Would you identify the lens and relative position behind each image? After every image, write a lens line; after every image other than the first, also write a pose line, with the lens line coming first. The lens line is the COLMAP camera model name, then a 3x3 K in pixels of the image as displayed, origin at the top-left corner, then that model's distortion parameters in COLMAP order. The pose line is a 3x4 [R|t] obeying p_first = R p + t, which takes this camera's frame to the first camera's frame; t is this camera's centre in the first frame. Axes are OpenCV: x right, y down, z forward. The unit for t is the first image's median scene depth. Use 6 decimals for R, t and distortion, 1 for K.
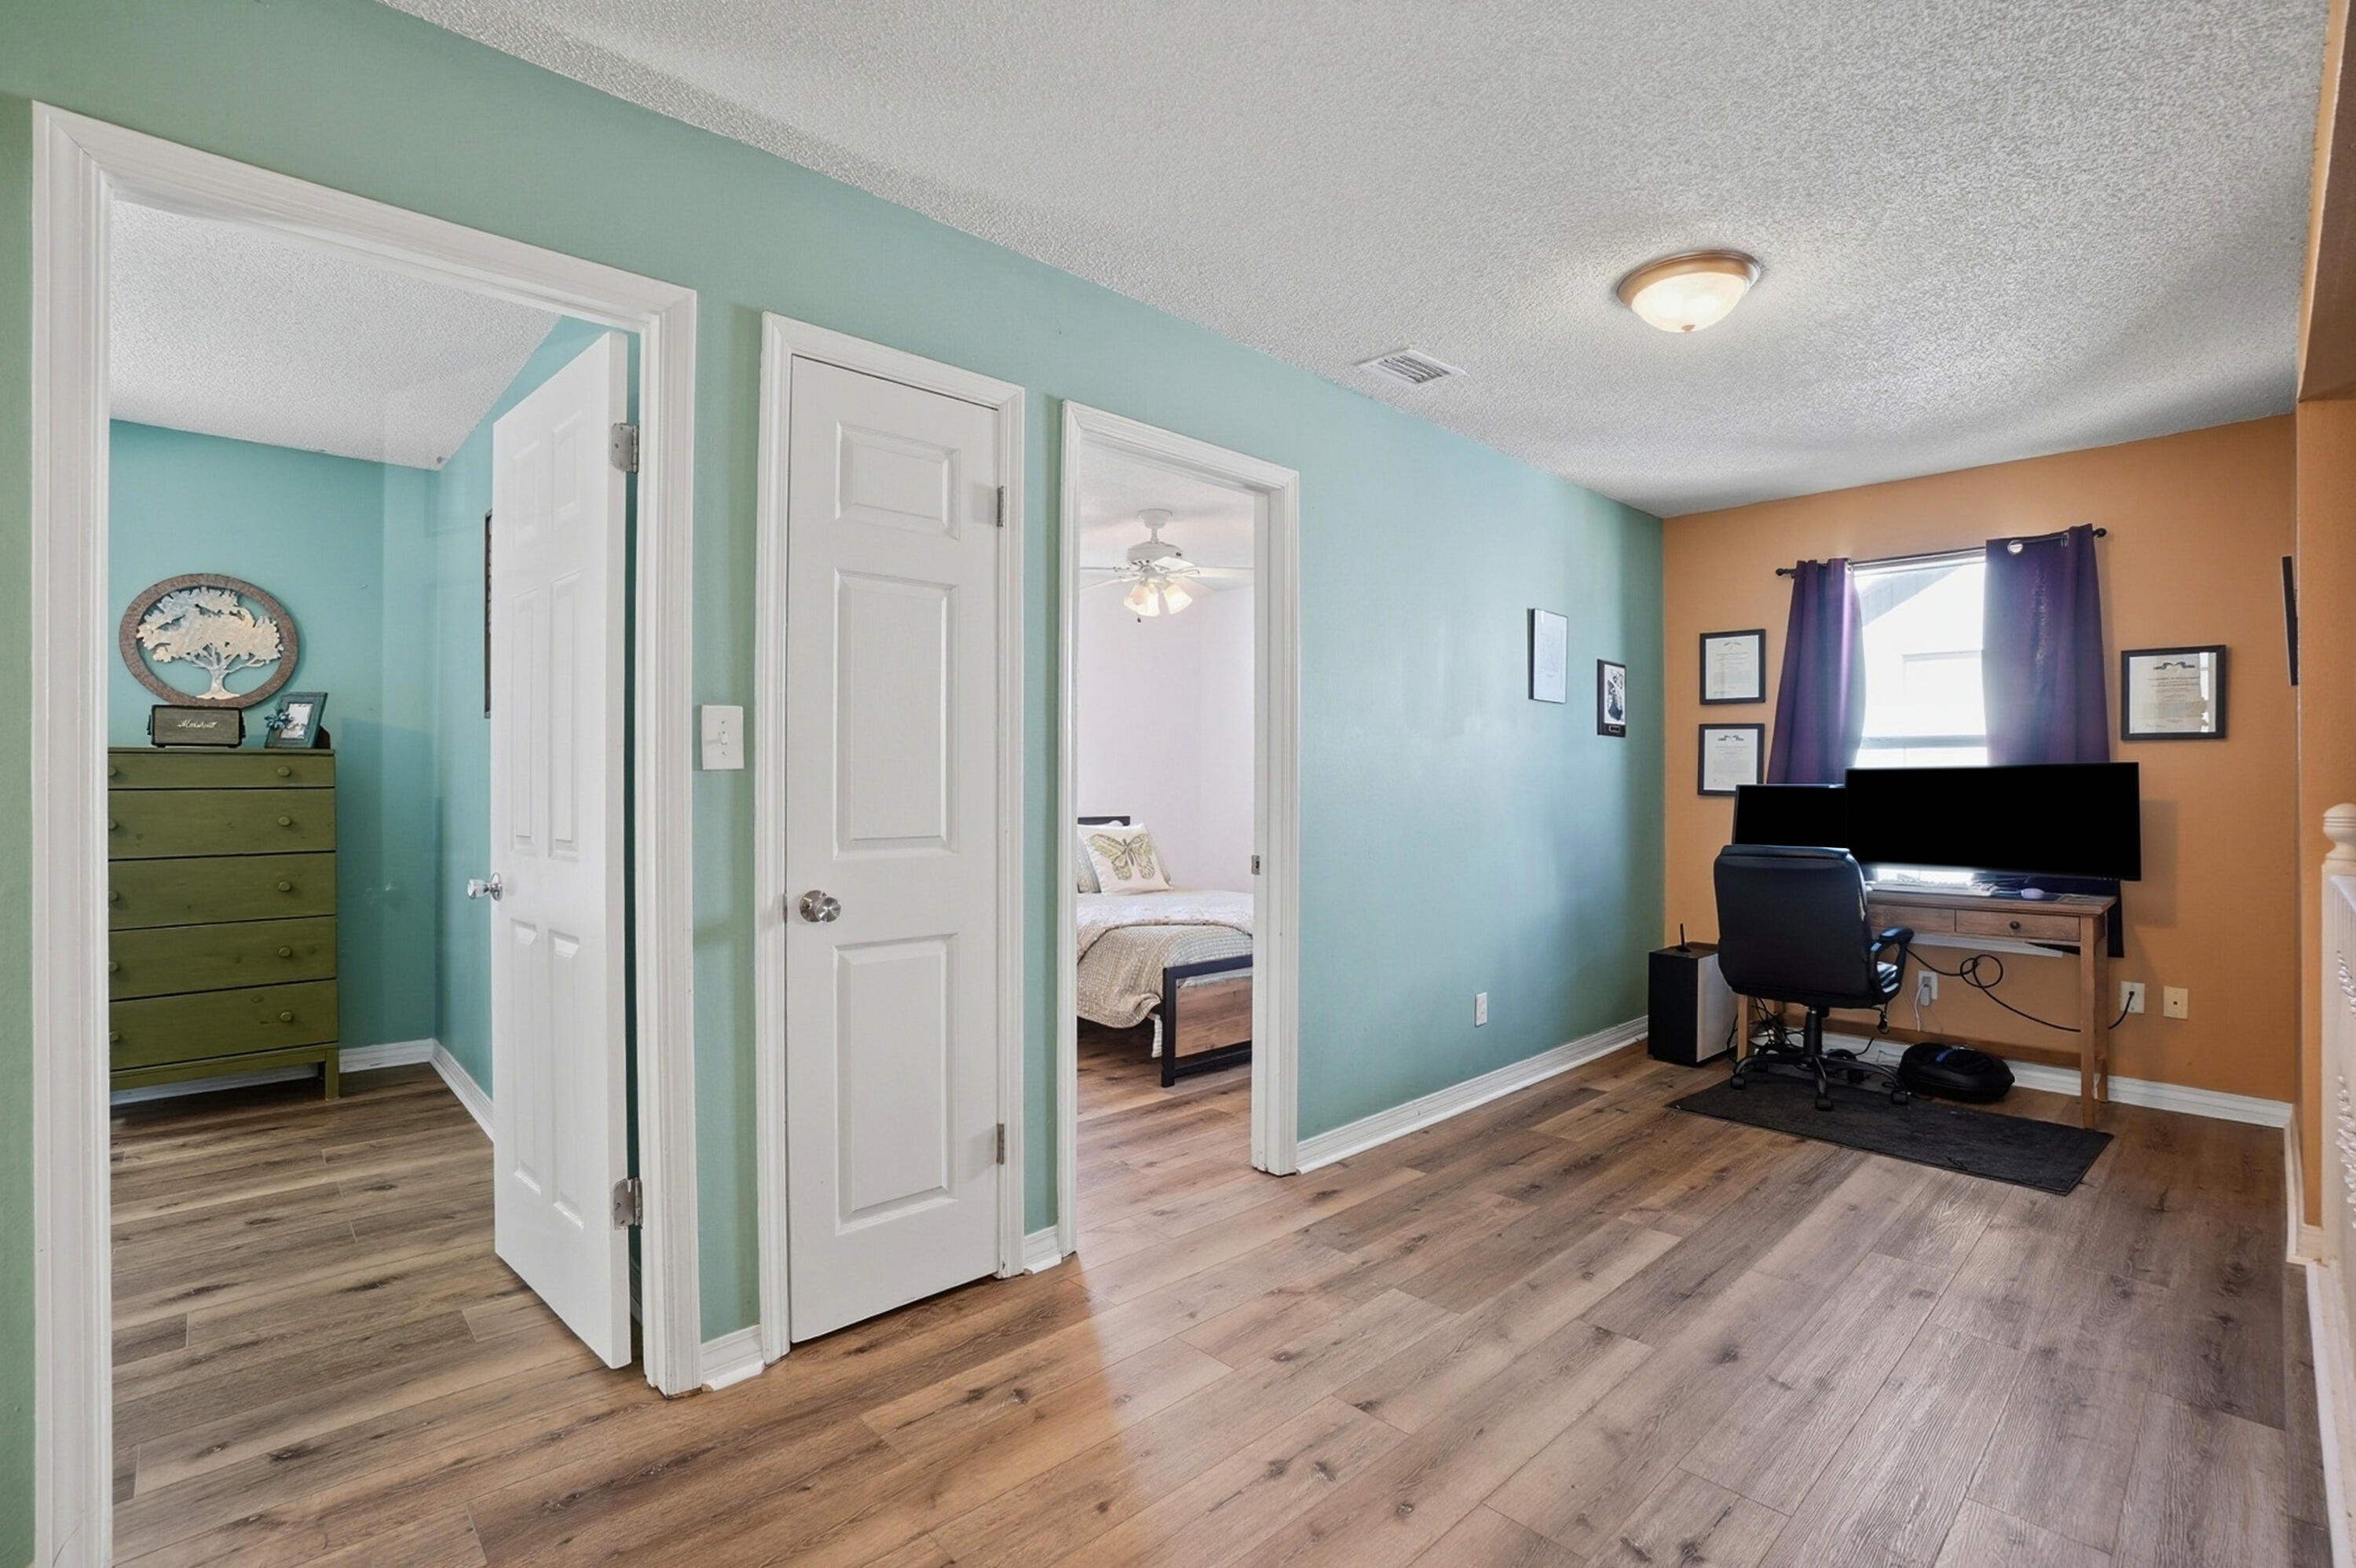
lens RADIAL K [[1075.6, 0, 1164.2], [0, 1075.6, 781.6], [0, 0, 1]] dist [-0.066399, 0.024024]
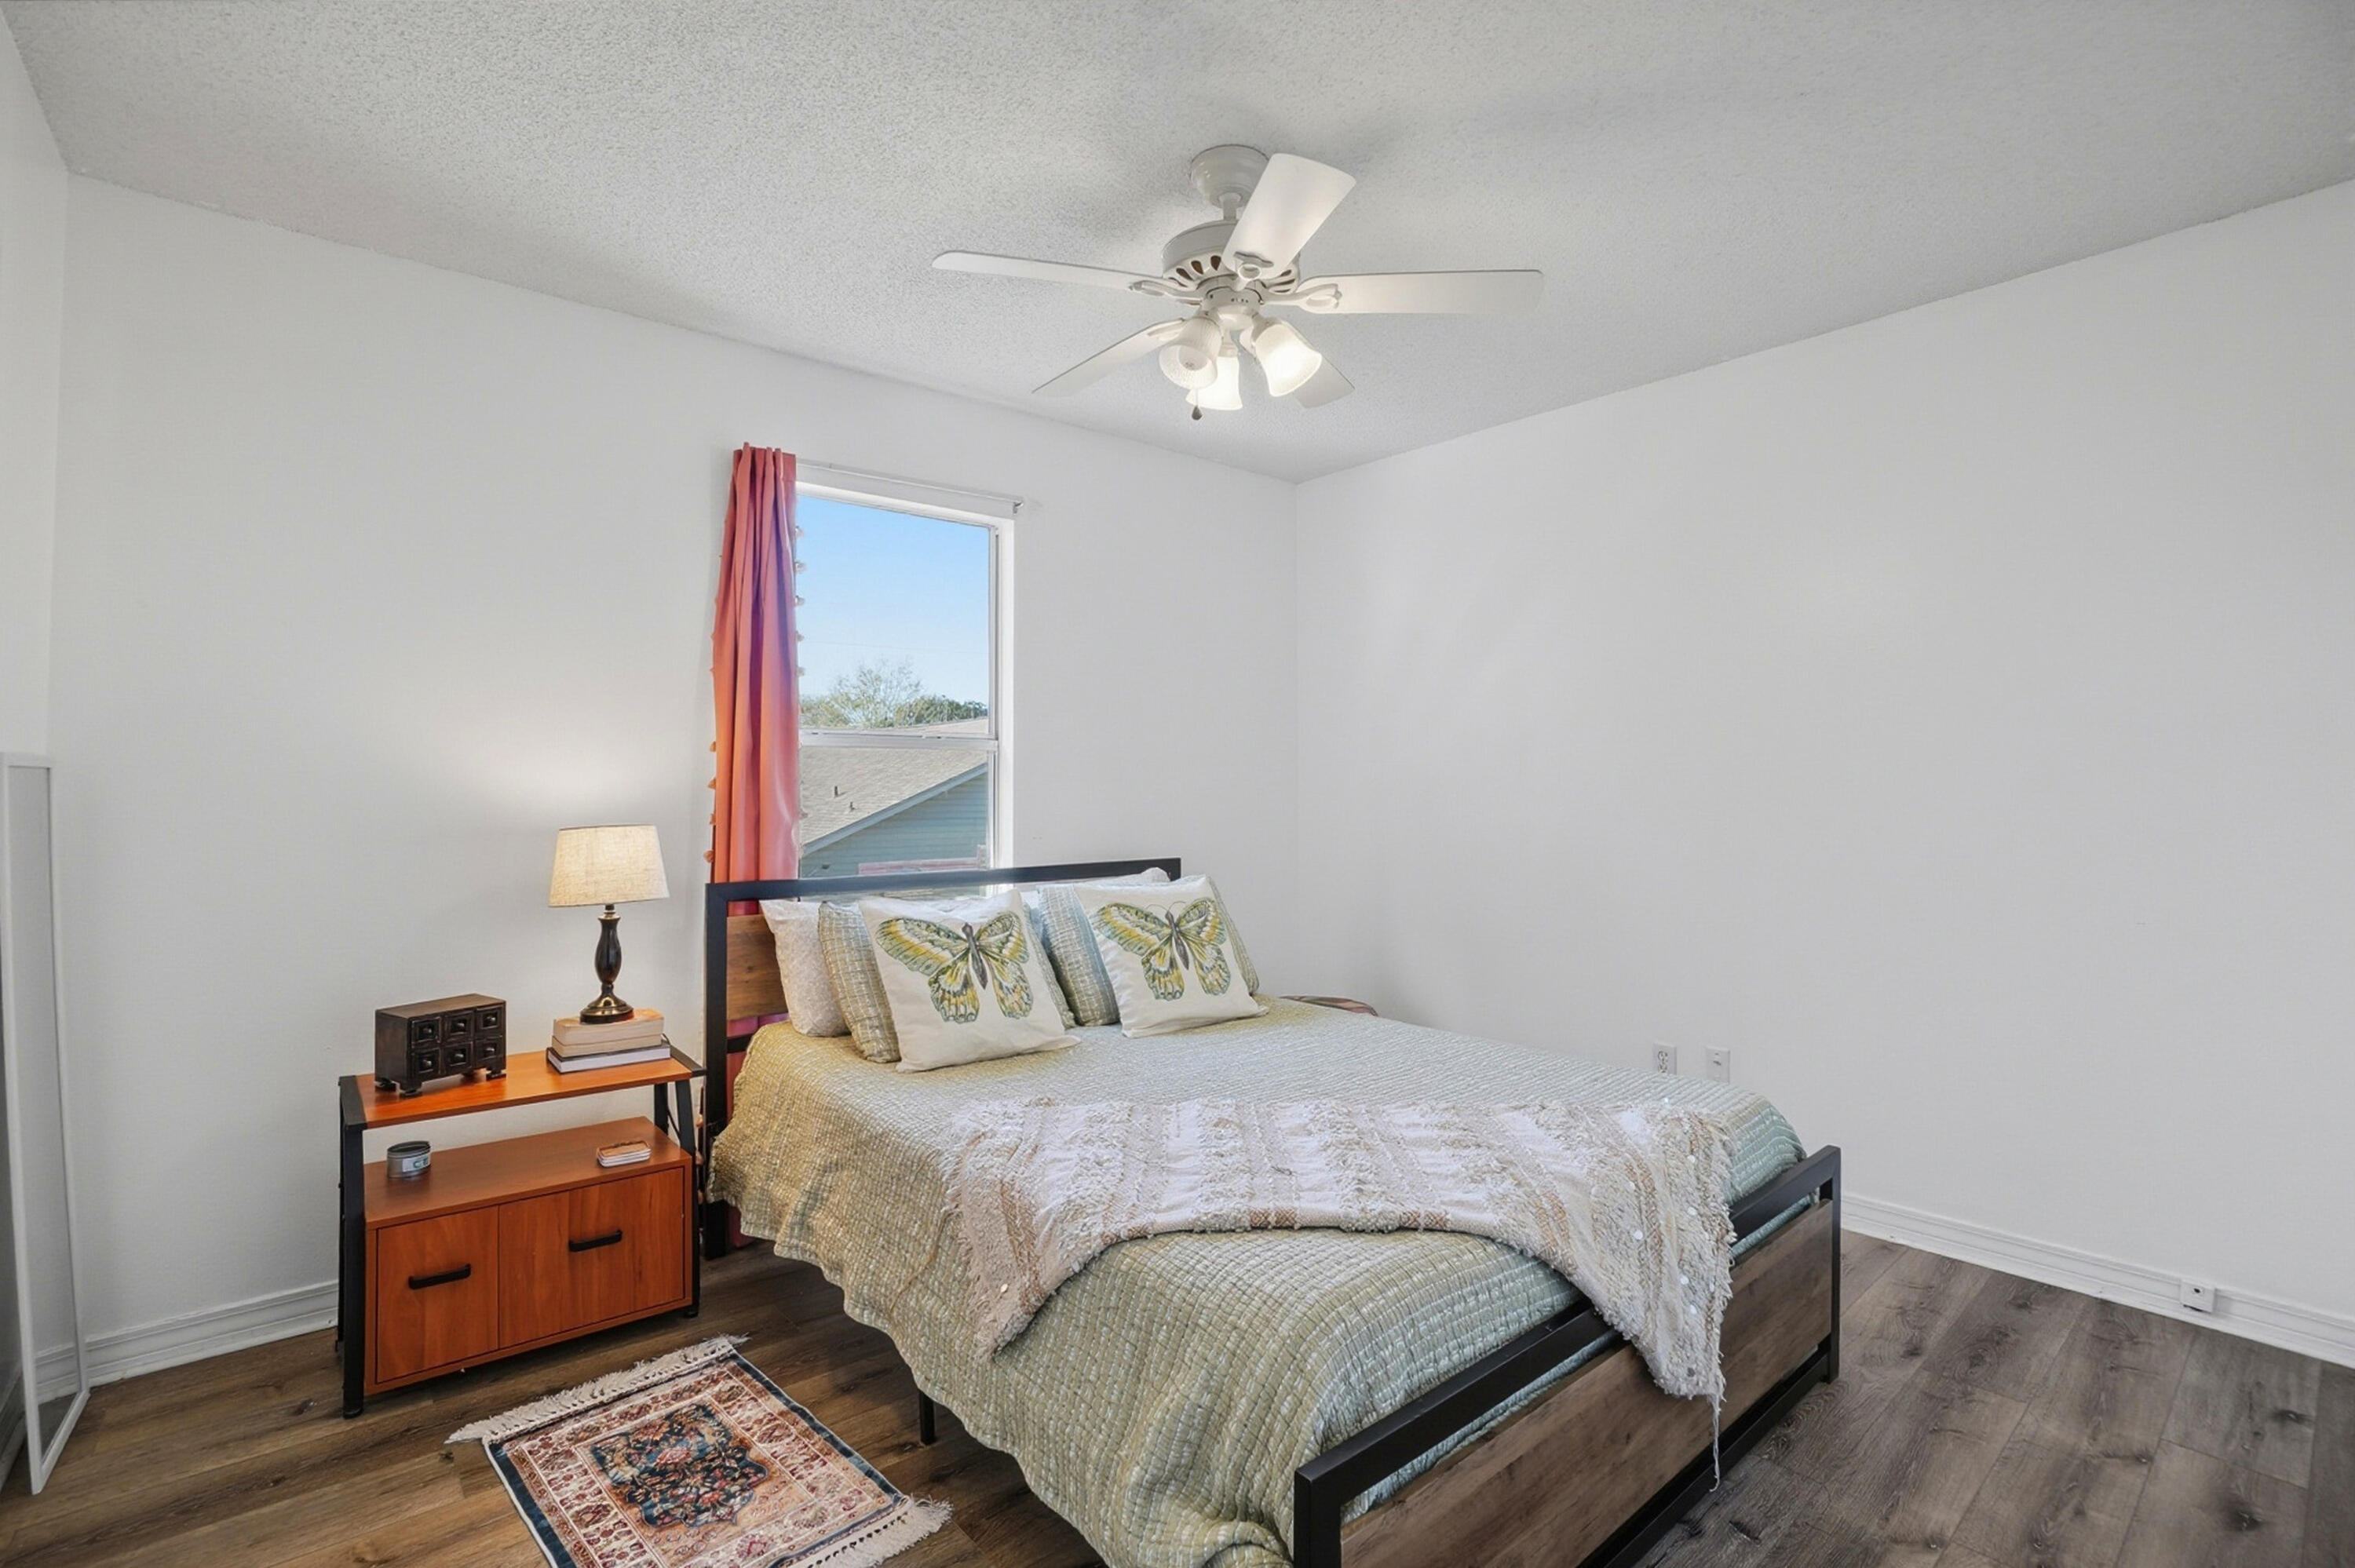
lens RADIAL K [[1075.1, 0, 1163.7], [0, 1075.1, 781.6], [0, 0, 1]] dist [-0.066399, 0.024024]
pose [[0.998700, -0.007536, -0.050408, -0.014313], [0.007048, 0.999927, -0.009844, -0.002225], [0.050478, 0.009476, 0.998680, 0.514436]]
